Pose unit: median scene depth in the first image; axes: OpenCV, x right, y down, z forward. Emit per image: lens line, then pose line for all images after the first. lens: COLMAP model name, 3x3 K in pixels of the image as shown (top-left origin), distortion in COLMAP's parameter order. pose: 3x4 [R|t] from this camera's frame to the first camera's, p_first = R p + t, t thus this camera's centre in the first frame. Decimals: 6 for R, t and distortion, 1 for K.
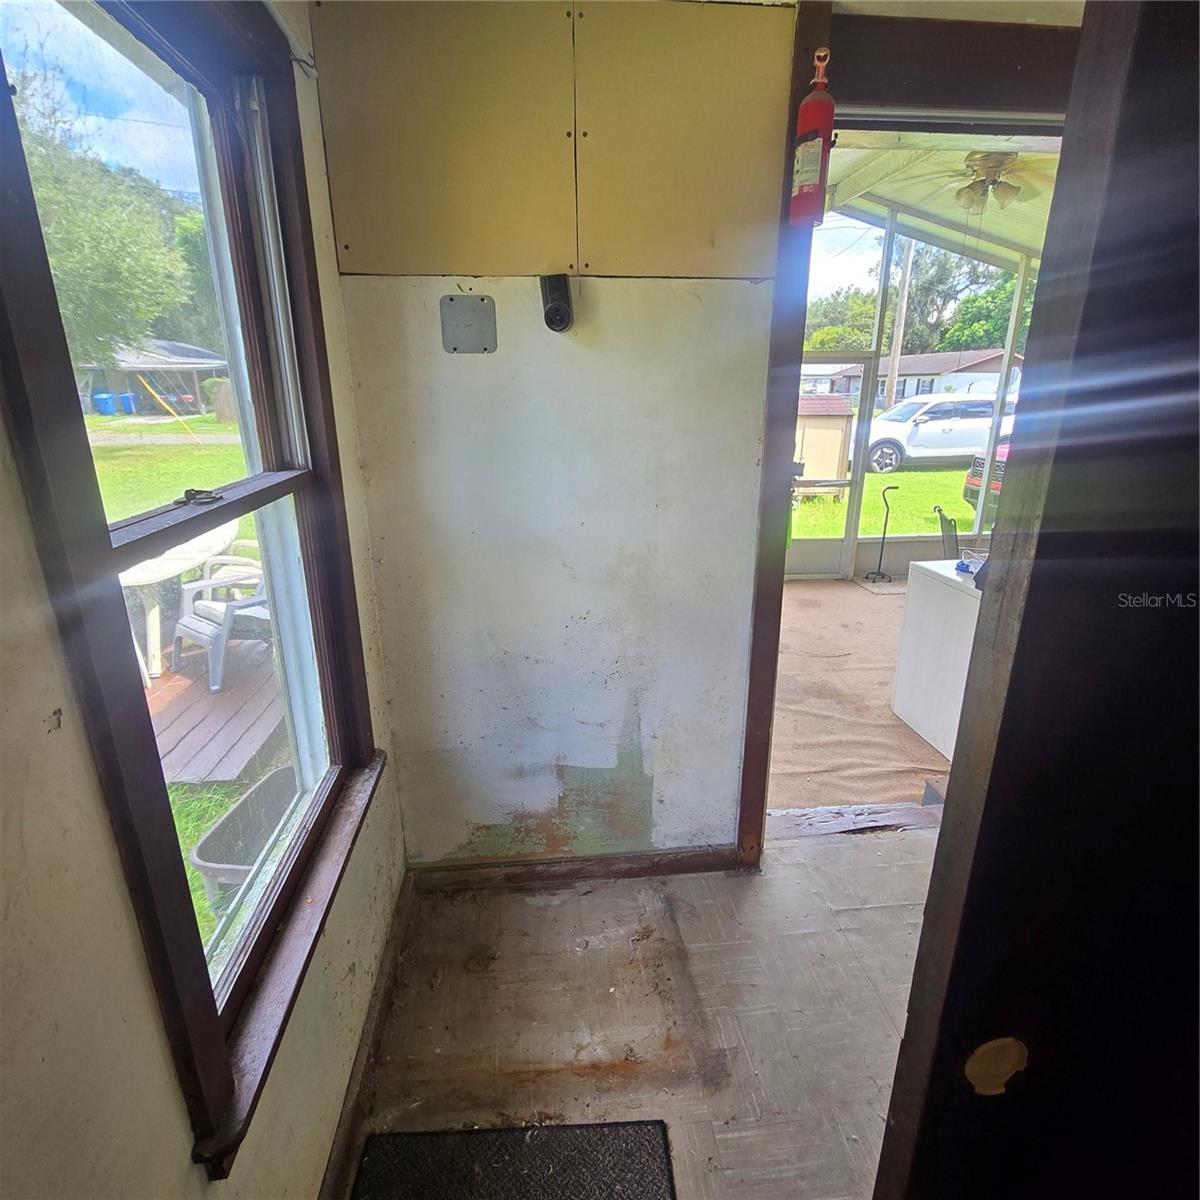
lens RADIAL K [[654.0, 0, 602.3], [0, 654.0, 596.1], [0, 0, 1]] dist [0.001752, -0.003284]
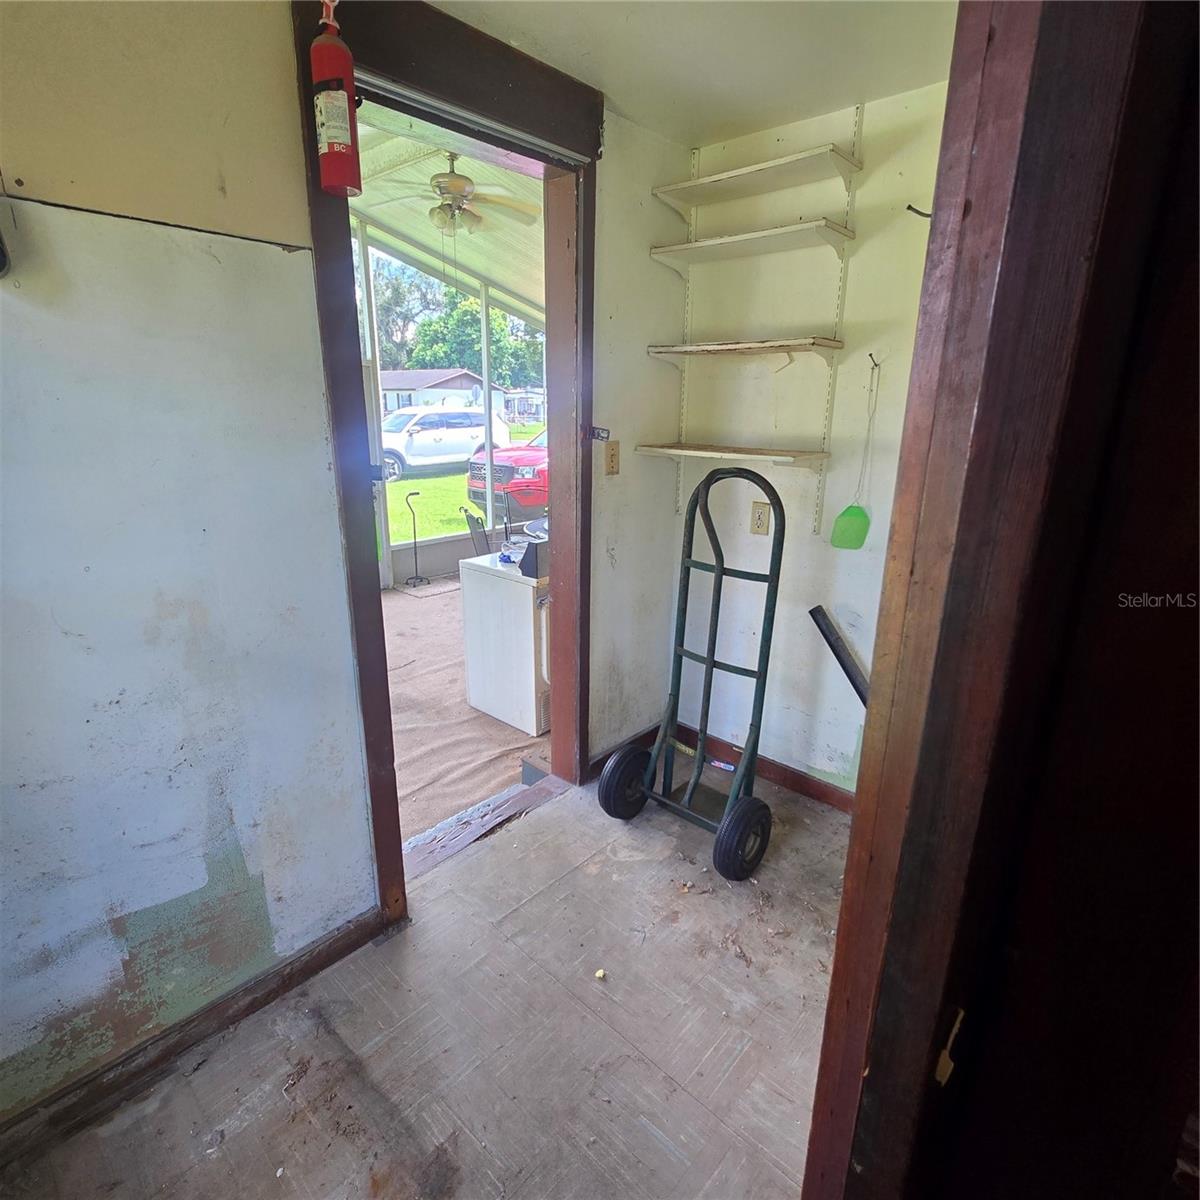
lens RADIAL K [[654.0, 0, 602.3], [0, 654.0, 596.1], [0, 0, 1]] dist [0.001752, -0.003284]
pose [[0.752236, -0.178467, 0.634264, -0.051032], [0.189717, 0.980519, 0.050892, -0.012319], [-0.630990, 0.082048, 0.771440, 0.105193]]
